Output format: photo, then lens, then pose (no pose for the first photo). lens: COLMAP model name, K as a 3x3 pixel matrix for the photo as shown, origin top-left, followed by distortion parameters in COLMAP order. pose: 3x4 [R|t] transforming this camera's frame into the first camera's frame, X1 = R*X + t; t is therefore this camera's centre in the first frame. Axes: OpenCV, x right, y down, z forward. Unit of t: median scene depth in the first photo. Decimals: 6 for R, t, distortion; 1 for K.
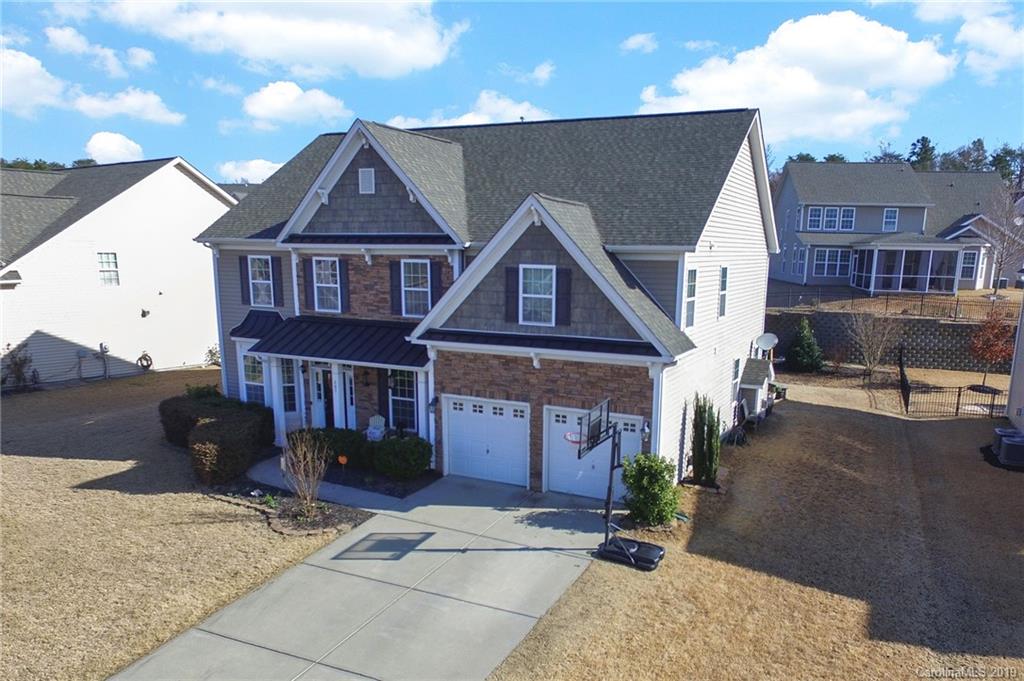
lens RADIAL K [[570.1, 0, 512.0], [0, 570.1, 340.5], [0, 0, 1]] dist [0.000982, -0.000062]
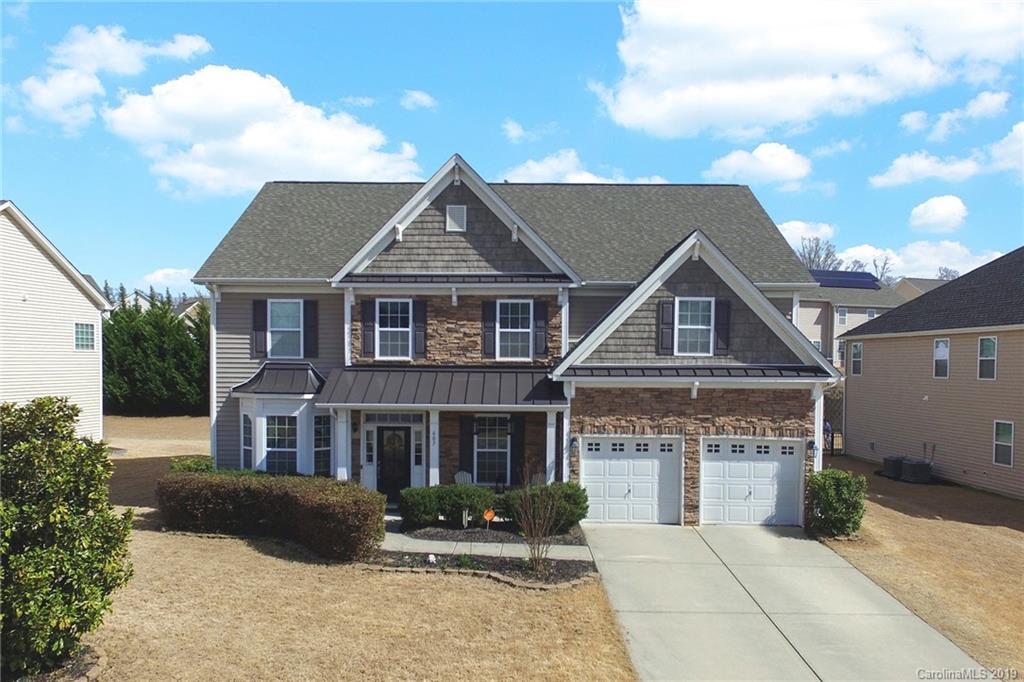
lens RADIAL K [[570.1, 0, 512.0], [0, 570.1, 341.0], [0, 0, 1]] dist [0.000982, -0.000062]
pose [[0.947628, -0.003440, 0.319357, -0.543680], [0.048206, 0.990026, -0.132378, 0.061316], [-0.315716, 0.140840, 0.938343, 0.123242]]
